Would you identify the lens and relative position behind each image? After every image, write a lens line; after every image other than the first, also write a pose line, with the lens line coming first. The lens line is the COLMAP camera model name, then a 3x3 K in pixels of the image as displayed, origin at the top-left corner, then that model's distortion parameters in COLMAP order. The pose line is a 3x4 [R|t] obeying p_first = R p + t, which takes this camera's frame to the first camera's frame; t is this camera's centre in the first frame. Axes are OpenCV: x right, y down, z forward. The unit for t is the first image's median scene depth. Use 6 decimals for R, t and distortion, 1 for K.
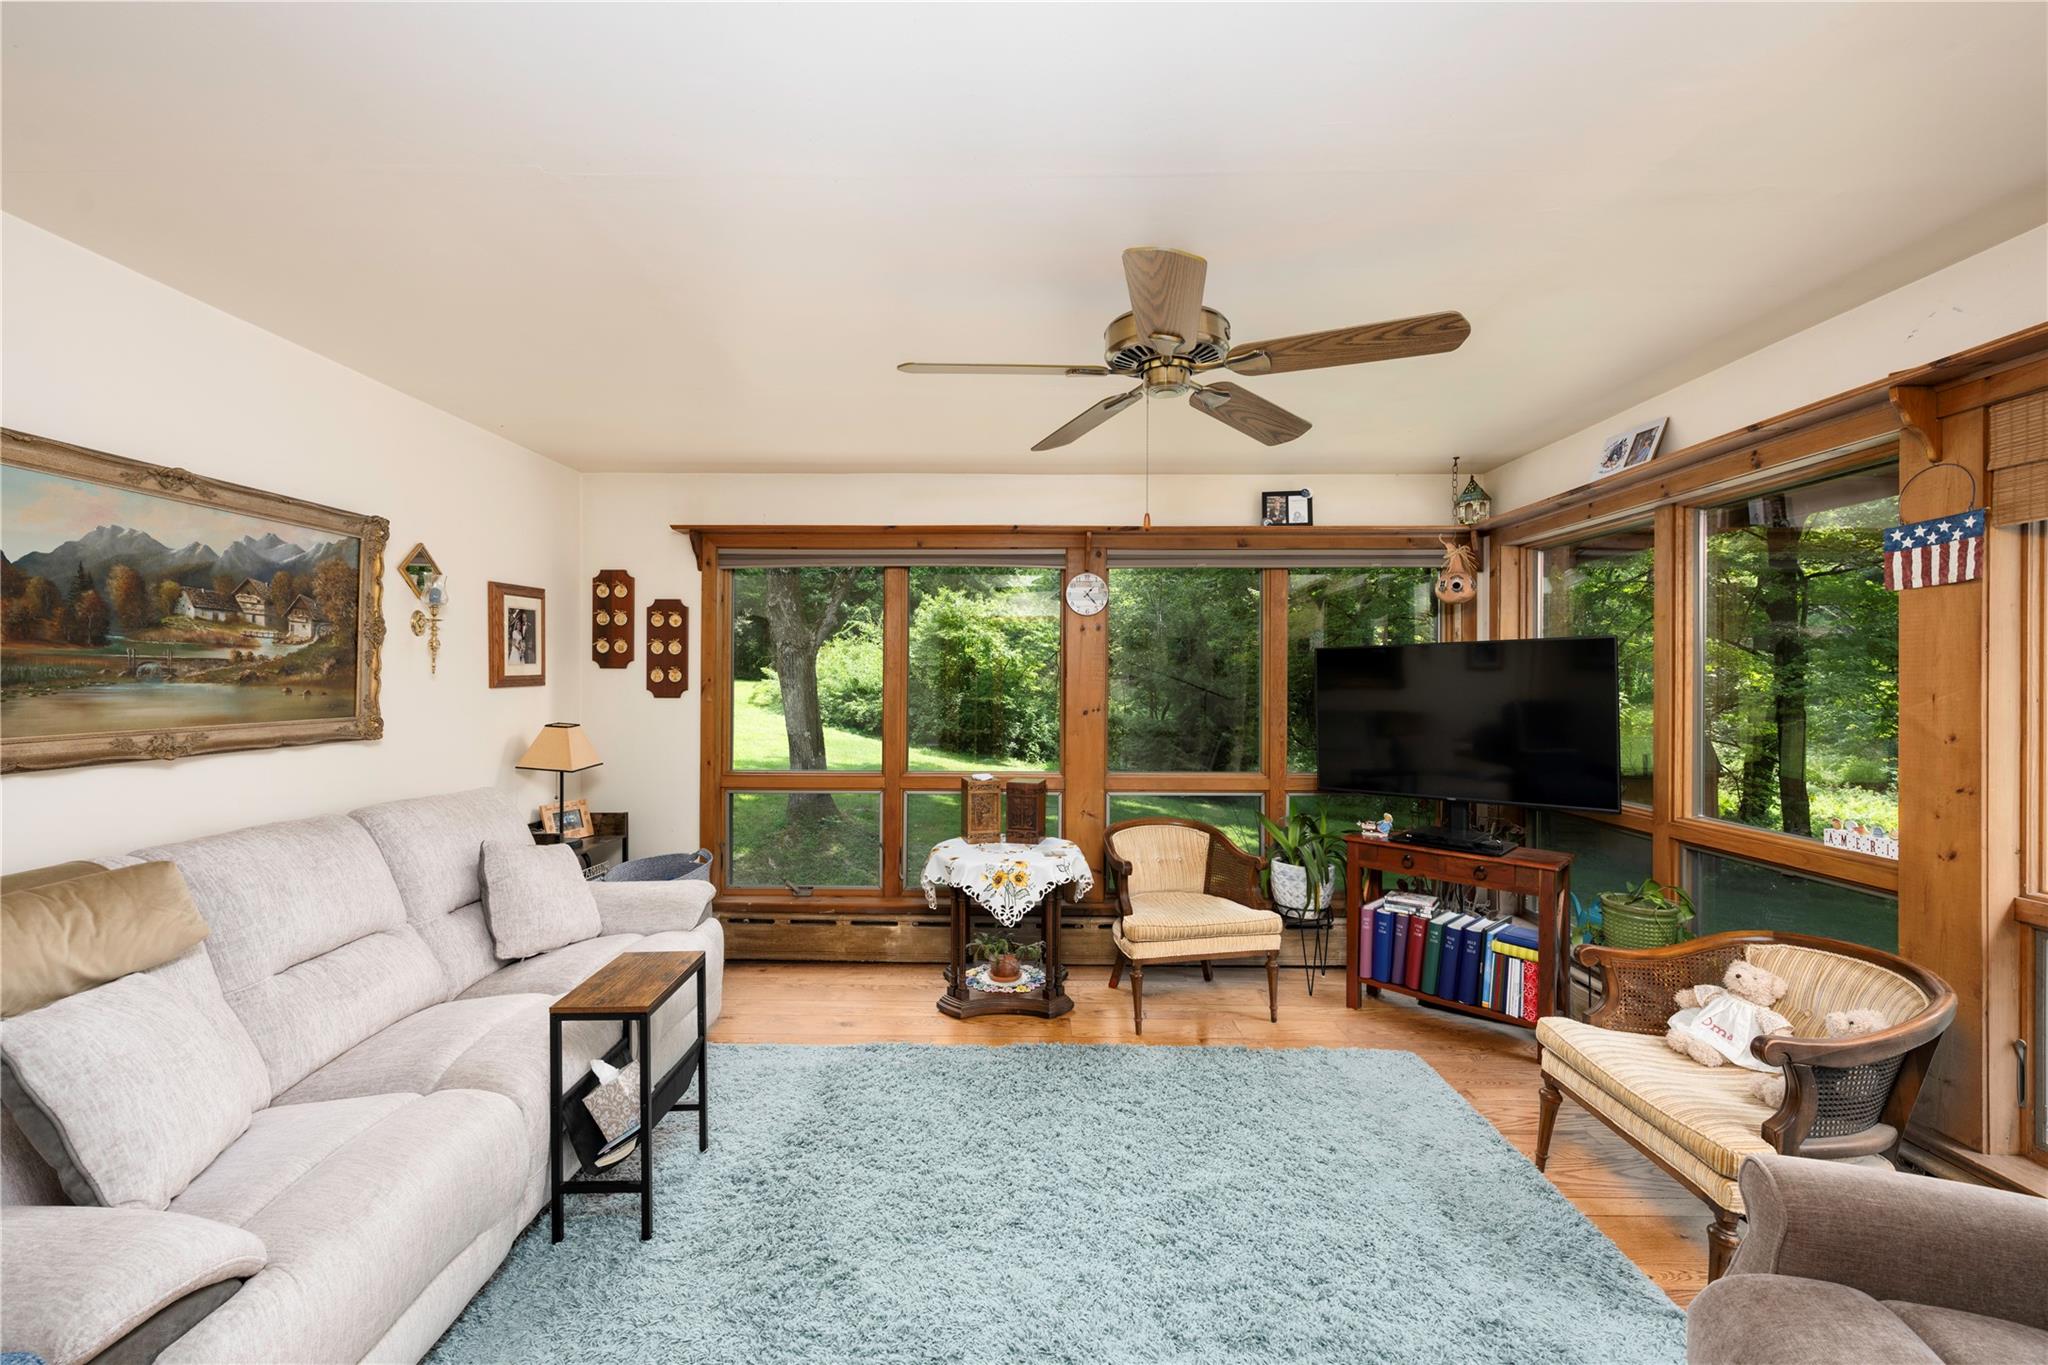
lens RADIAL K [[813.1, 0, 1017.1], [0, 813.1, 680.2], [0, 0, 1]] dist [-0.002348, -0.000208]
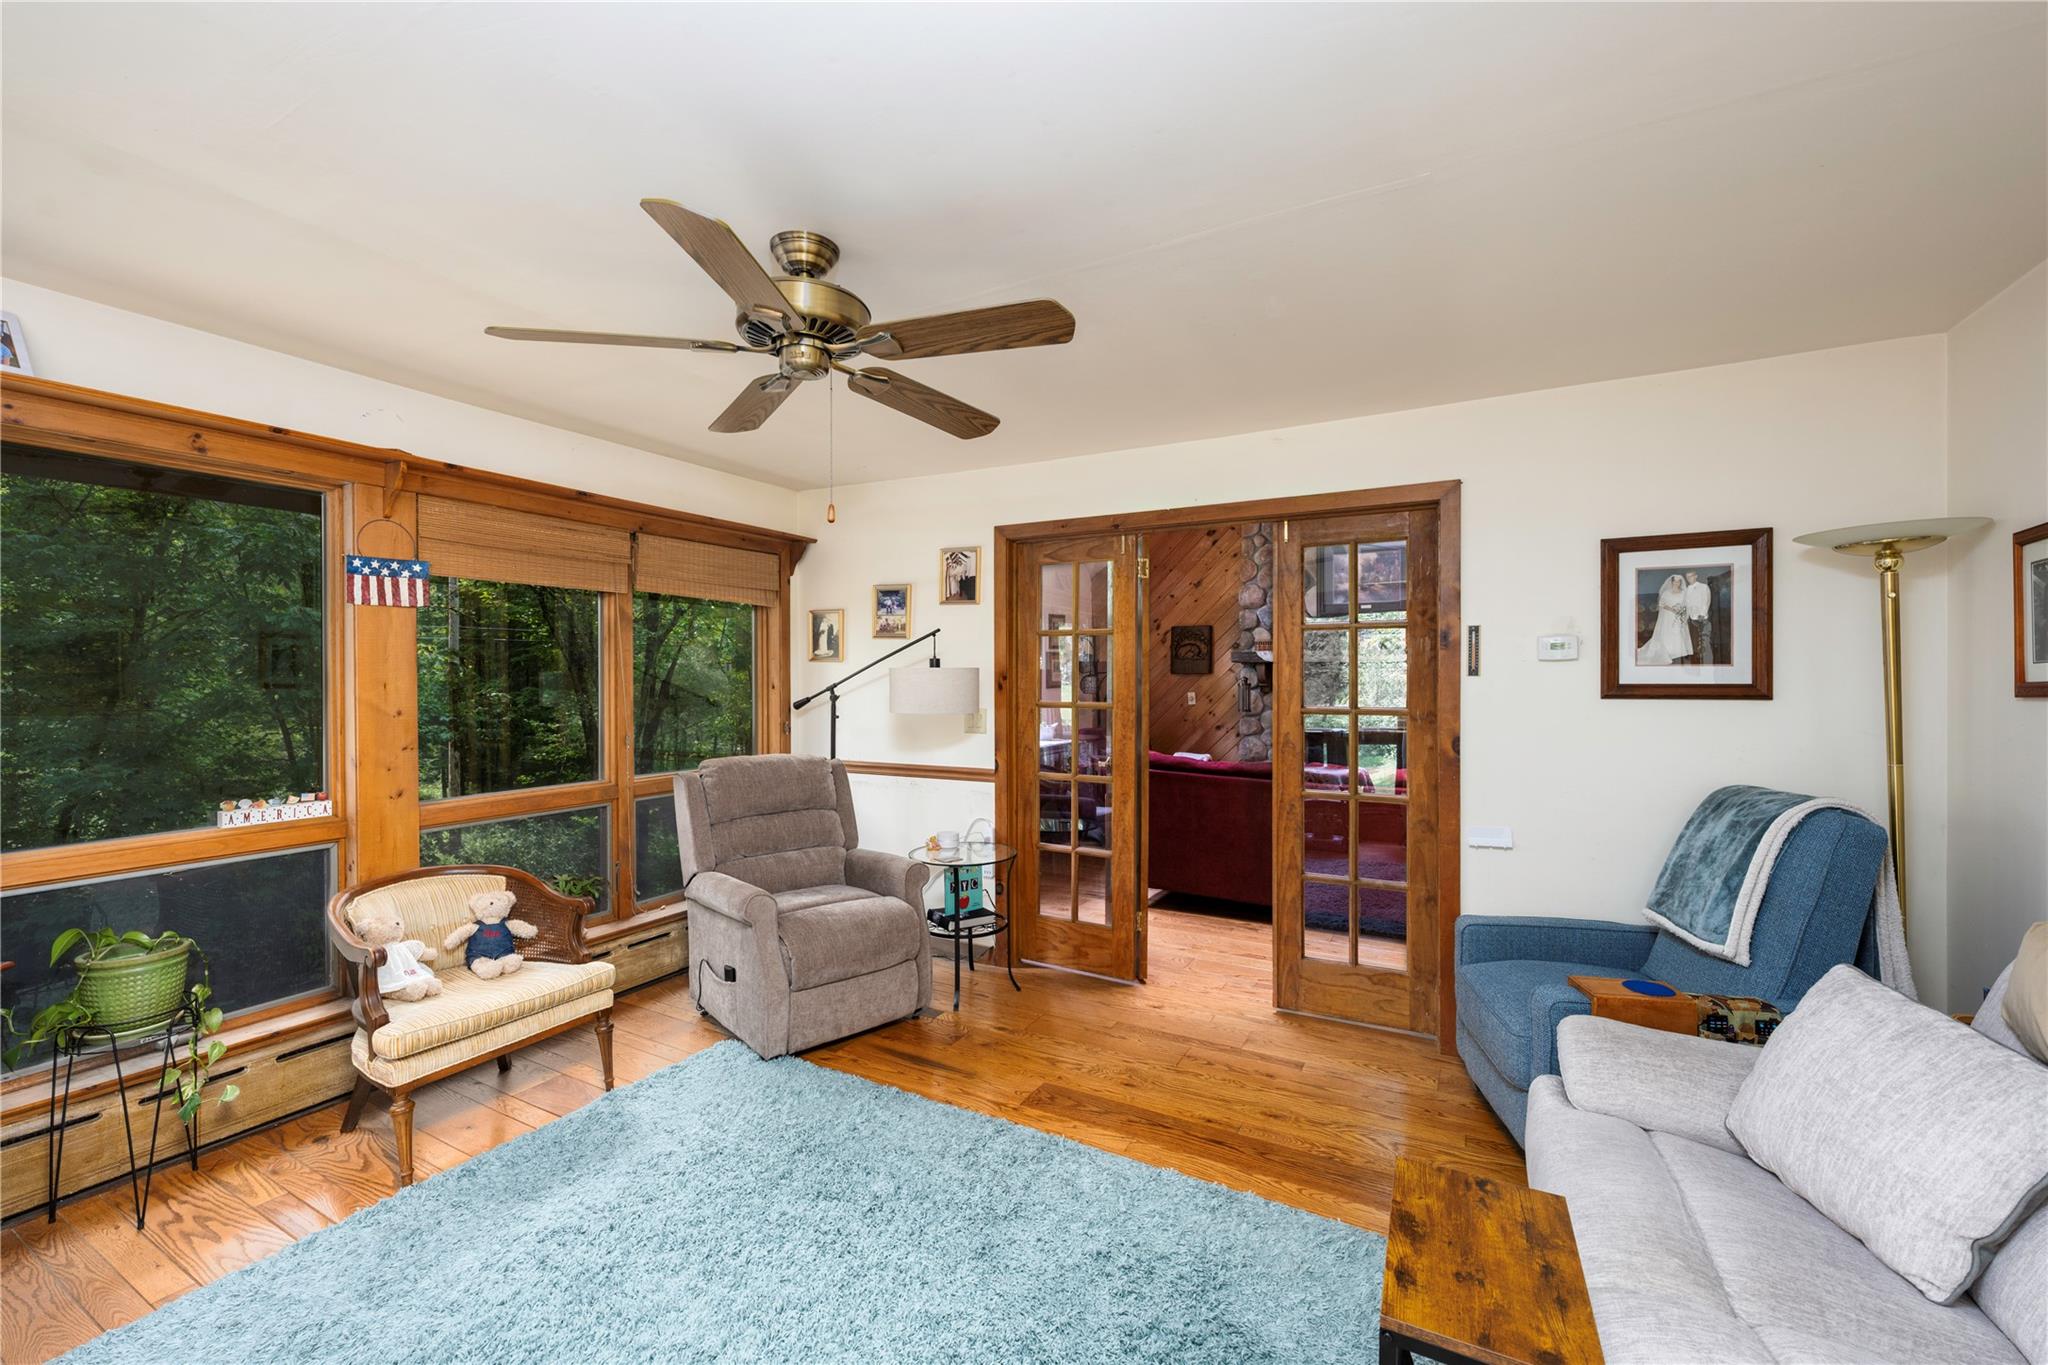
lens RADIAL K [[813.1, 0, 1018.5], [0, 813.1, 676.9], [0, 0, 1]] dist [-0.002348, -0.000208]
pose [[-0.885617, -0.010365, 0.464302, -0.490610], [-0.008238, 0.999944, 0.006609, -0.011954], [-0.464344, 0.002029, -0.885653, 1.732764]]
